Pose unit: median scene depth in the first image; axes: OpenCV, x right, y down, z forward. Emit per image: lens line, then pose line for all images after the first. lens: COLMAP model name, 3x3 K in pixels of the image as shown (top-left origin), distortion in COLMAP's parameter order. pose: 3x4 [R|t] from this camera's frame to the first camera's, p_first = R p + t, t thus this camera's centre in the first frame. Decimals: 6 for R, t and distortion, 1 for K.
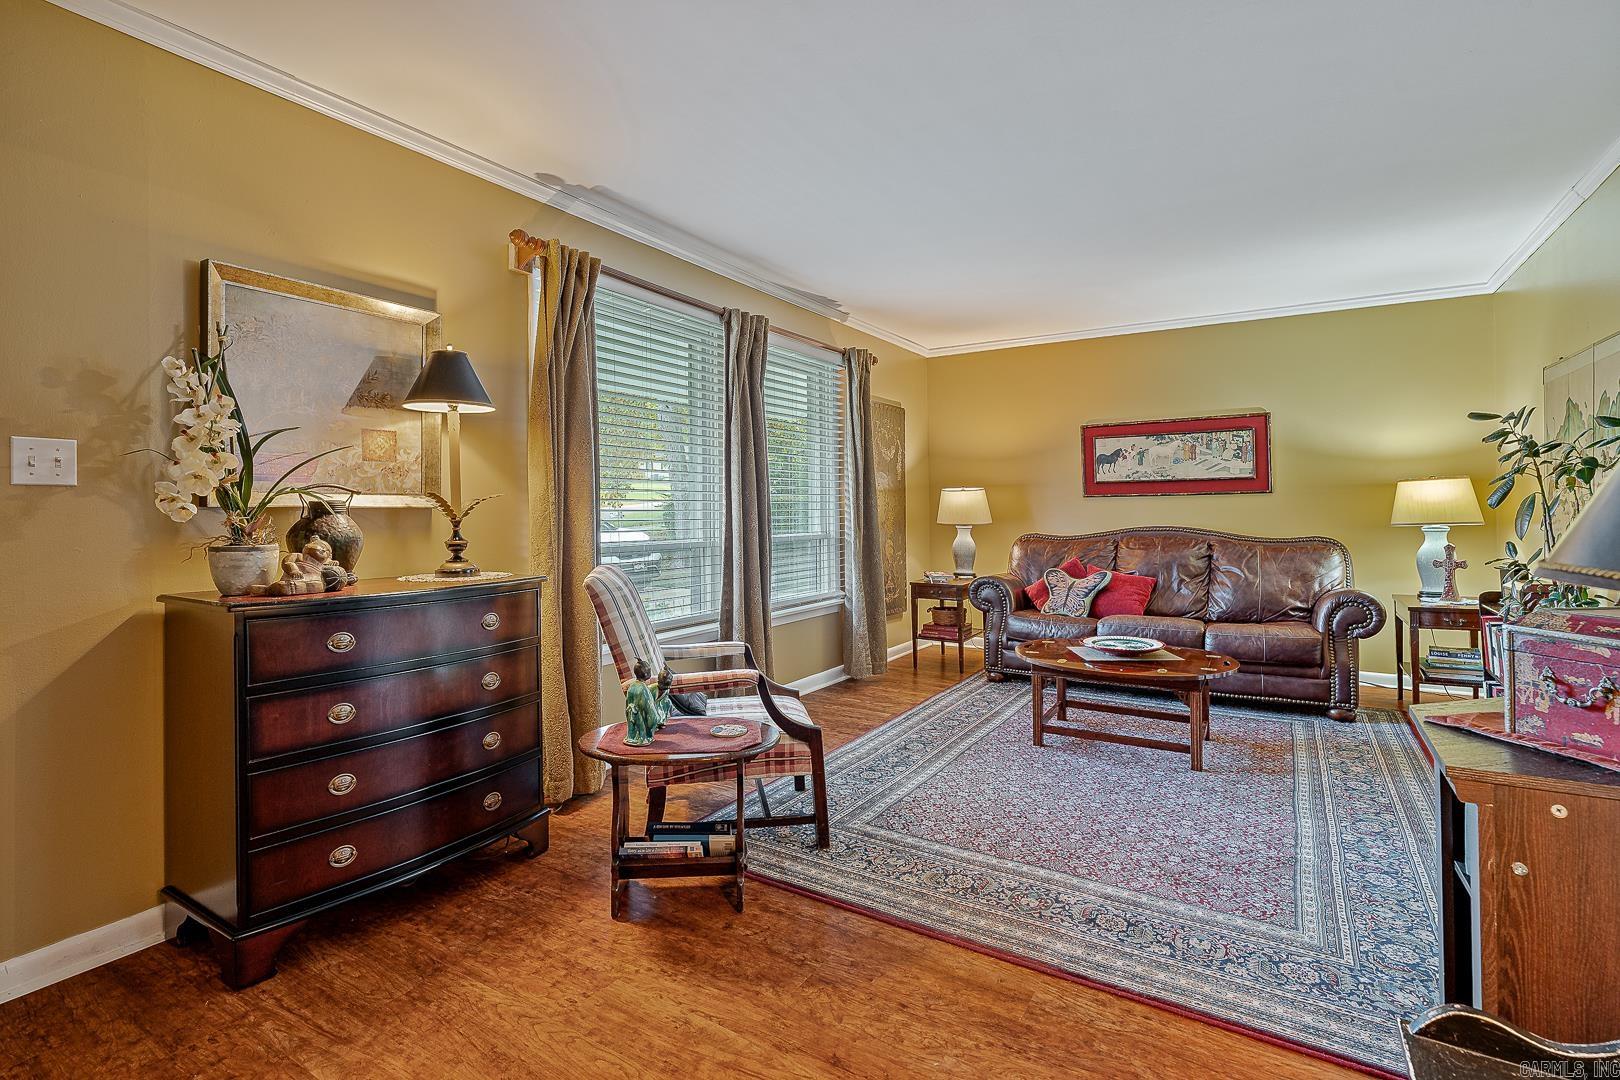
lens RADIAL K [[775.3, 0, 819.0], [0, 775.3, 510.3], [0, 0, 1]] dist [-0.002066, -0.000010]
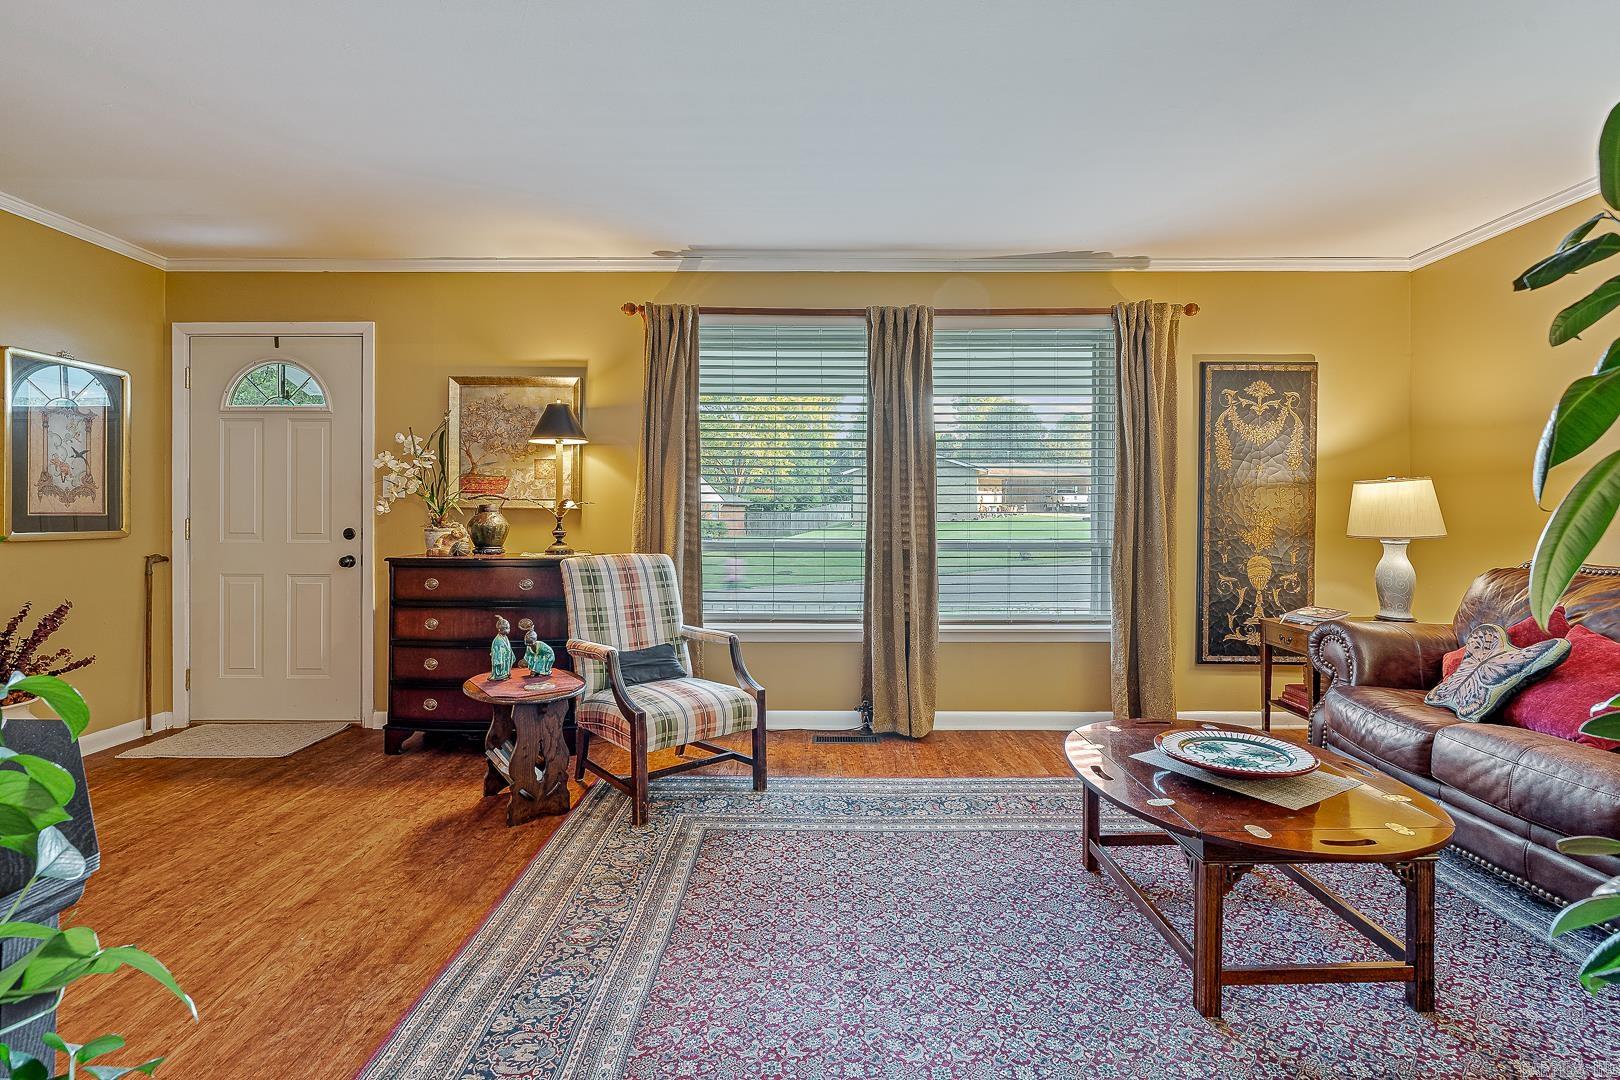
lens RADIAL K [[757.3, 0, 817.4], [0, 757.3, 521.3], [0, 0, 1]] dist [-0.001658, -0.000615]
pose [[0.514860, 0.010631, -0.857208, 0.836902], [-0.006431, 0.999943, 0.008539, 0.004654], [0.857250, 0.001116, 0.514899, 0.549414]]
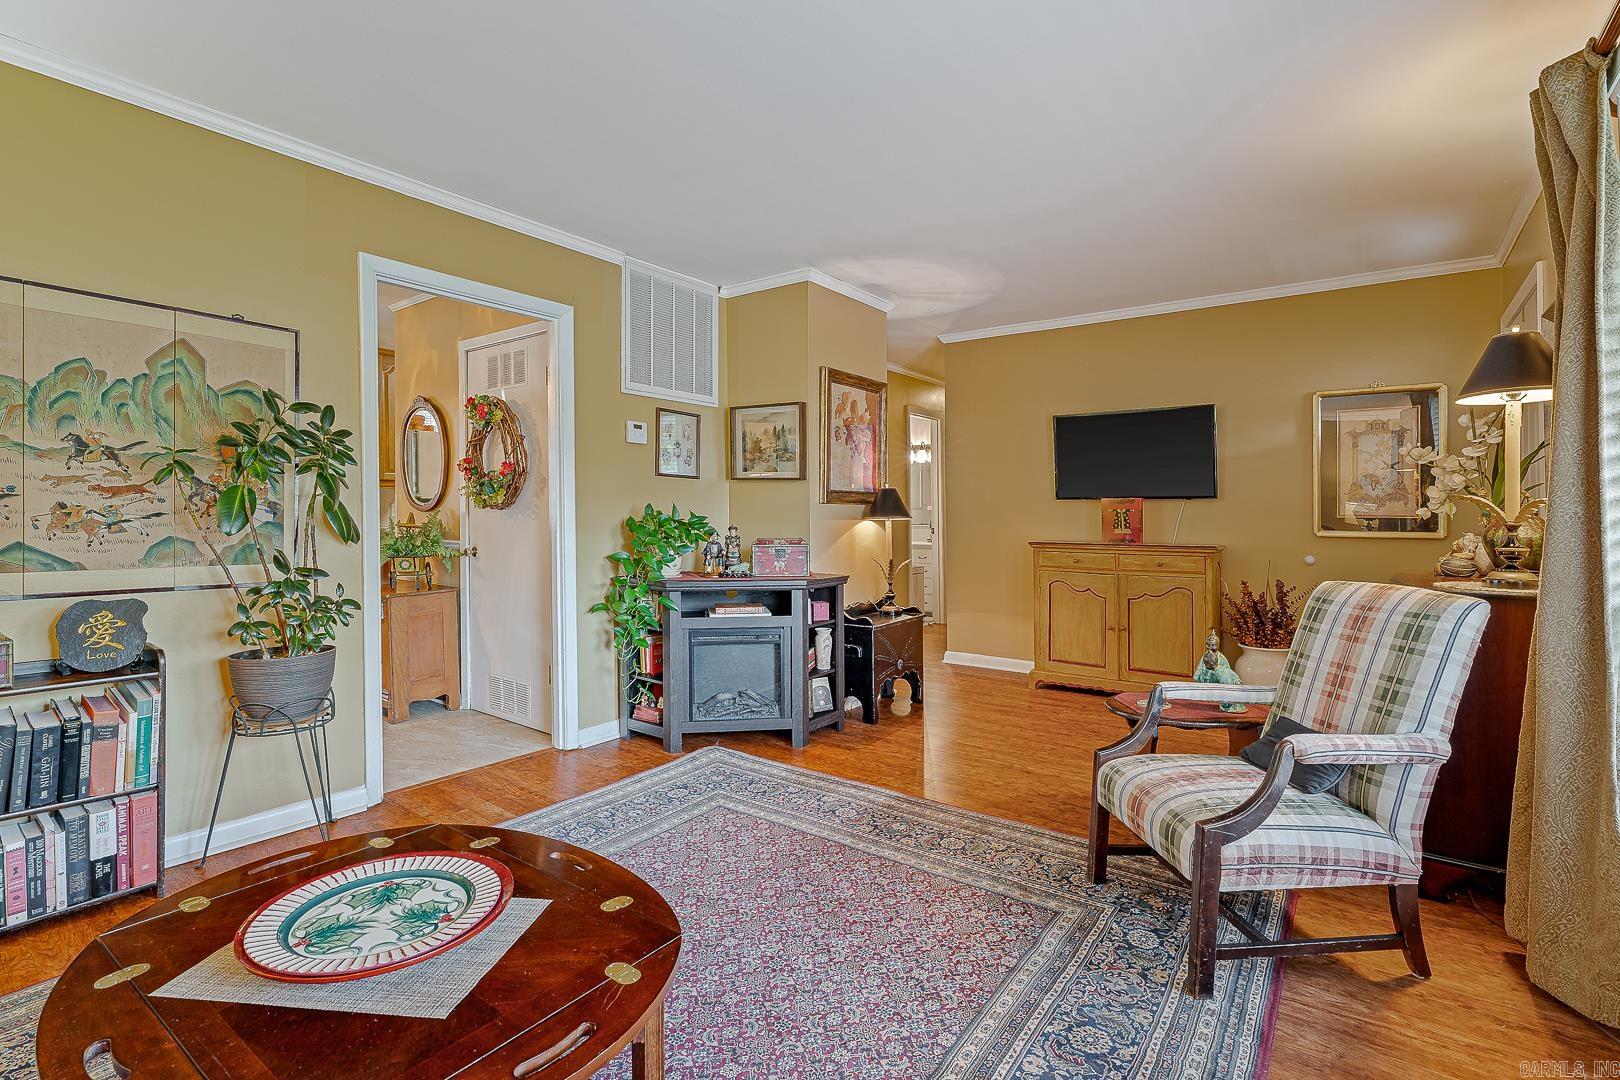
lens RADIAL K [[731.2, 0, 810.0], [0, 731.2, 540.0], [0, 0, 1]] dist [0.000676, 0.000163]
pose [[-0.994594, 0.000131, 0.103837, 0.206371], [0.004316, 0.999187, 0.040076, -0.004014], [-0.103747, 0.040308, -0.993787, 1.537223]]
